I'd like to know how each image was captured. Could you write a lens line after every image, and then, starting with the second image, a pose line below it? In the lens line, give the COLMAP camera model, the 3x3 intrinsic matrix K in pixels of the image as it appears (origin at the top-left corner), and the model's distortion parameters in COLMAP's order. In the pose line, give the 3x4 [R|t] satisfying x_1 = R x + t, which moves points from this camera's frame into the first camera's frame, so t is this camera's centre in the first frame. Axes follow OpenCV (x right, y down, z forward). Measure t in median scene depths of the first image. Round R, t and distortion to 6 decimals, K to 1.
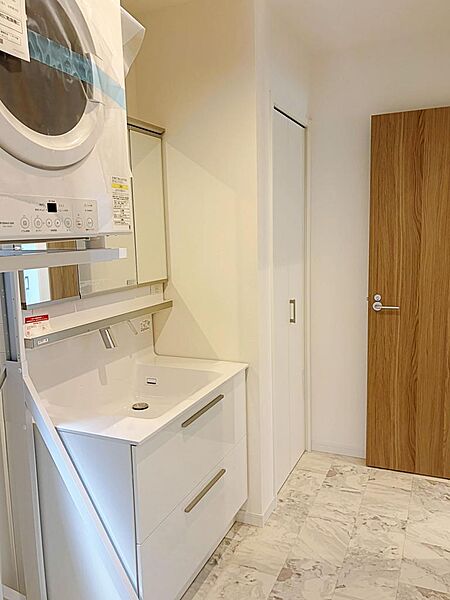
lens RADIAL K [[489.7, 0, 225.0], [0, 489.7, 300.0], [0, 0, 1]] dist [-0.008543, -0.004343]
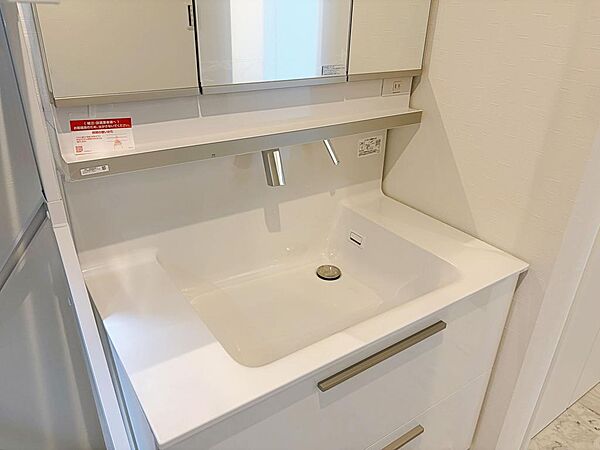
lens RADIAL K [[448.0, 0, 300.0], [0, 448.0, 225.0], [0, 0, 1]] dist [0.055418, -0.073523]
pose [[0.850020, 0.275560, -0.448924, 0.046871], [-0.120655, 0.931448, 0.343290, -0.043794], [0.512747, -0.237638, 0.824996, 0.524896]]
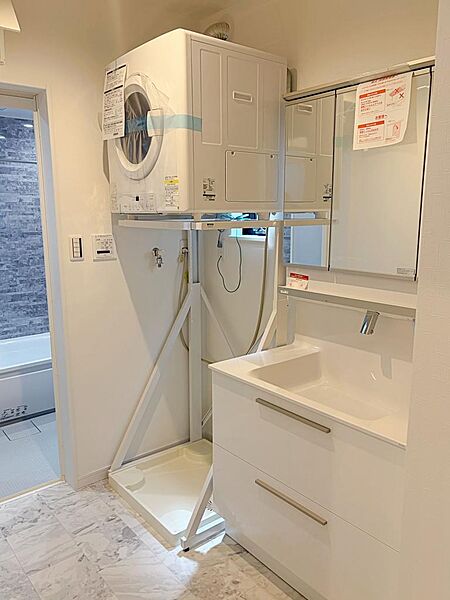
lens RADIAL K [[468.0, 0, 225.0], [0, 468.0, 300.0], [0, 0, 1]] dist [0.049356, -0.070637]
pose [[-0.443810, 0.188502, -0.876071, 0.632136], [-0.116628, 0.957160, 0.265032, -0.163639], [0.888499, 0.219799, -0.402812, 1.048173]]
